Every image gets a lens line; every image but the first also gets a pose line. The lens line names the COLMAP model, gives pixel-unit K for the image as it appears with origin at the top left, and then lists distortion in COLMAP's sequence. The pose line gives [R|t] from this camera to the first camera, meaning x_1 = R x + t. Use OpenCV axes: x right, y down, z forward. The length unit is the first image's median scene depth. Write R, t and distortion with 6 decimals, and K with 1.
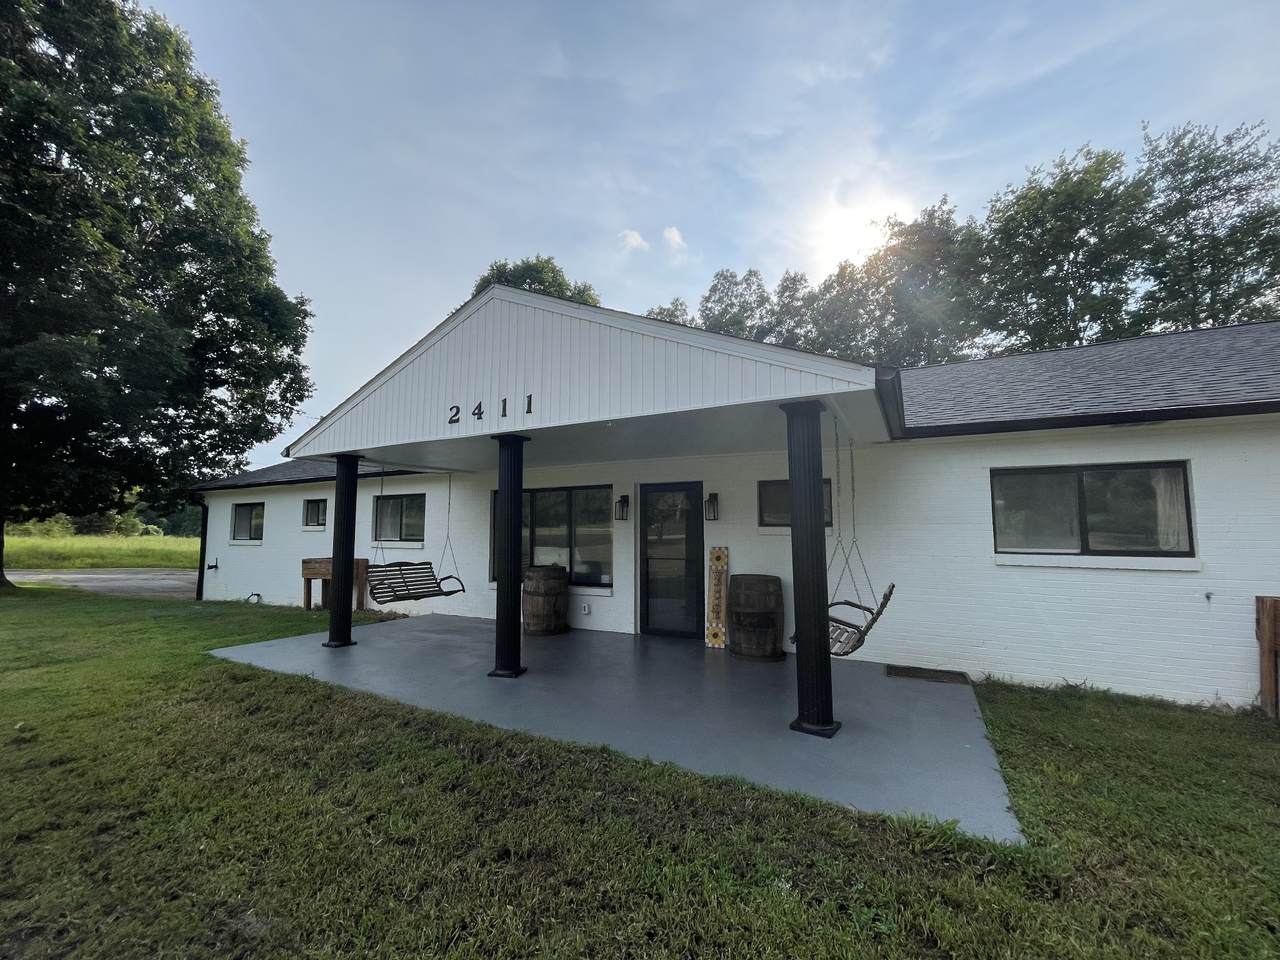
lens RADIAL K [[513.9, 0, 640.0], [0, 513.9, 480.0], [0, 0, 1]] dist [-0.002059, -0.000188]
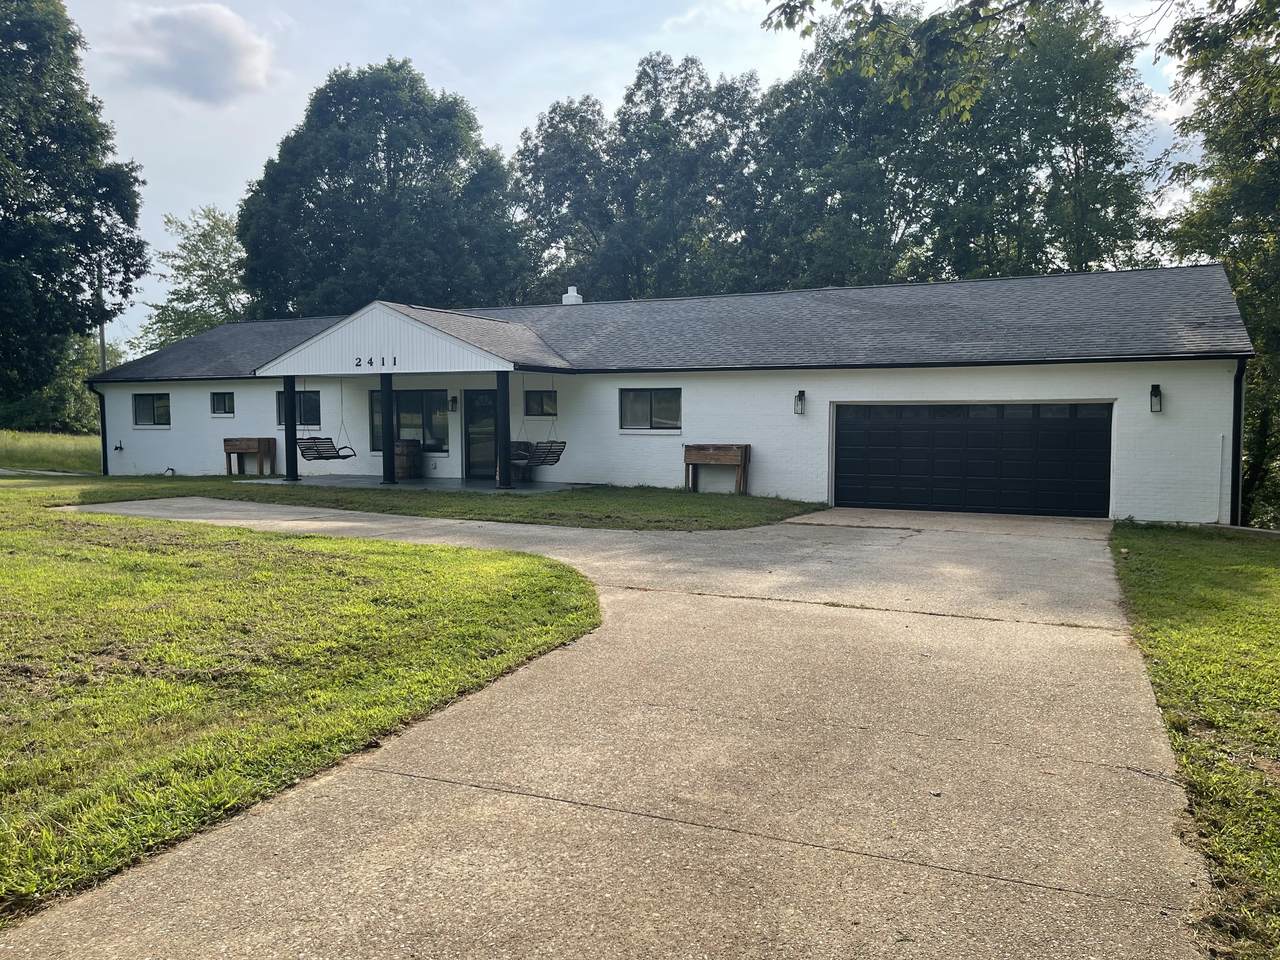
lens RADIAL K [[996.4, 0, 640.0], [0, 996.4, 480.0], [0, 0, 1]] dist [0.060896, 0.000208]
pose [[0.999481, -0.001616, 0.032161, 0.271233], [-0.003563, 0.987058, 0.160326, -0.130122], [-0.032004, -0.160357, 0.986540, -1.303349]]
